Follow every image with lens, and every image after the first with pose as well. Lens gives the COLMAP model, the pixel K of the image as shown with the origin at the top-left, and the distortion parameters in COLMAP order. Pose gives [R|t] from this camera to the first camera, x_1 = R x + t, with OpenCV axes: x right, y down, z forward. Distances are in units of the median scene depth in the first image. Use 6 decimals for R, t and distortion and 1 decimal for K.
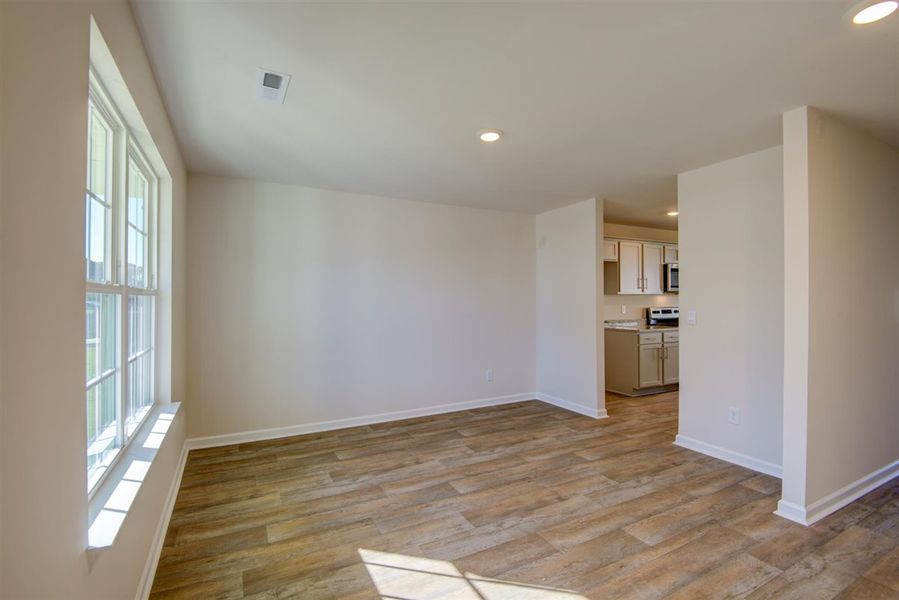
lens RADIAL K [[411.5, 0, 456.0], [0, 411.5, 297.4], [0, 0, 1]] dist [-0.003785, -0.002892]
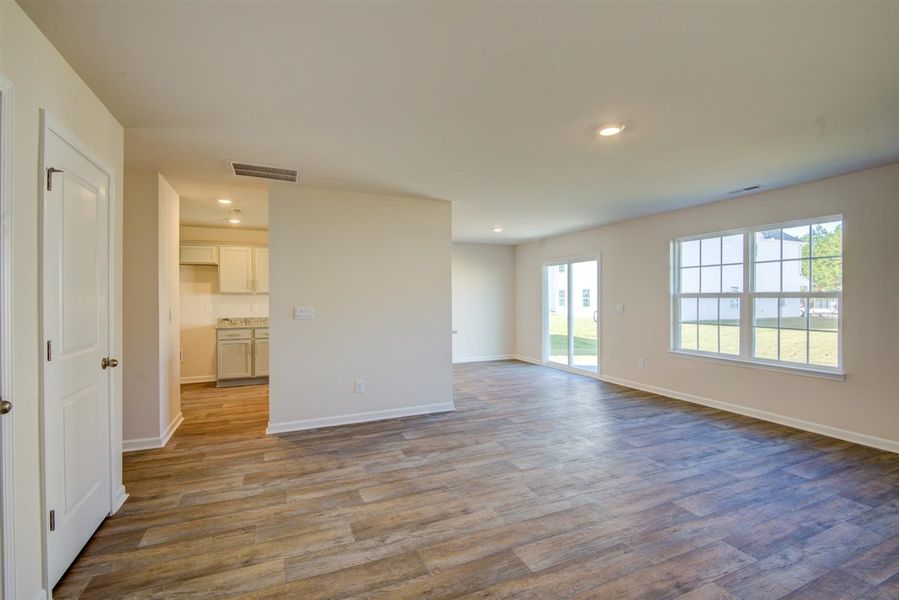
lens RADIAL K [[411.6, 0, 457.2], [0, 411.6, 301.8], [0, 0, 1]] dist [-0.009736, -0.002682]
pose [[0.997311, -0.001088, -0.073281, 0.303403], [0.002007, 0.999920, 0.012469, 0.008331], [0.073261, -0.012582, 0.997233, 0.089632]]
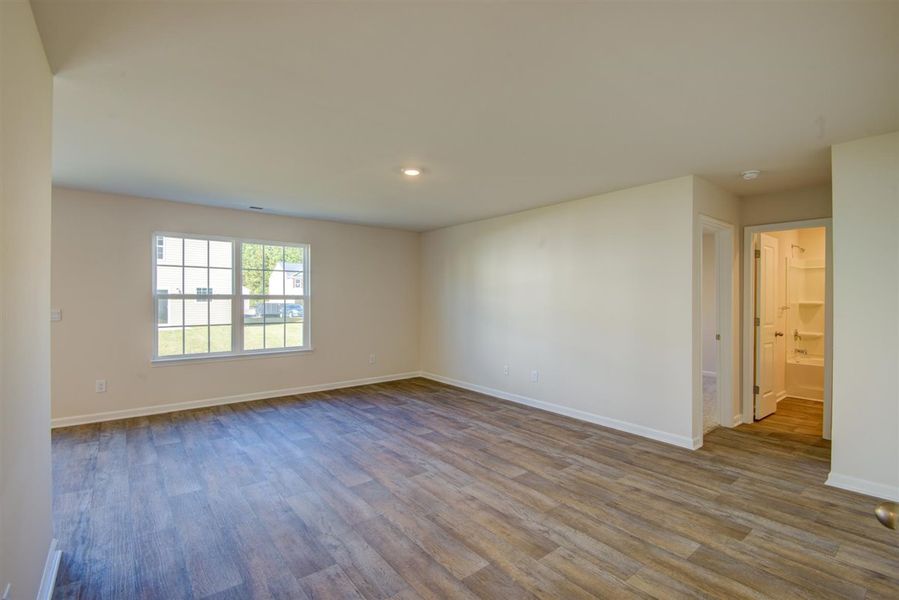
lens RADIAL K [[411.6, 0, 442.3], [0, 411.6, 306.8], [0, 0, 1]] dist [-0.009736, -0.002682]
pose [[-0.173329, -0.017529, 0.984708, -0.702721], [-0.008478, 0.999831, 0.016306, 0.010317], [-0.984827, -0.005522, -0.173448, 1.250713]]
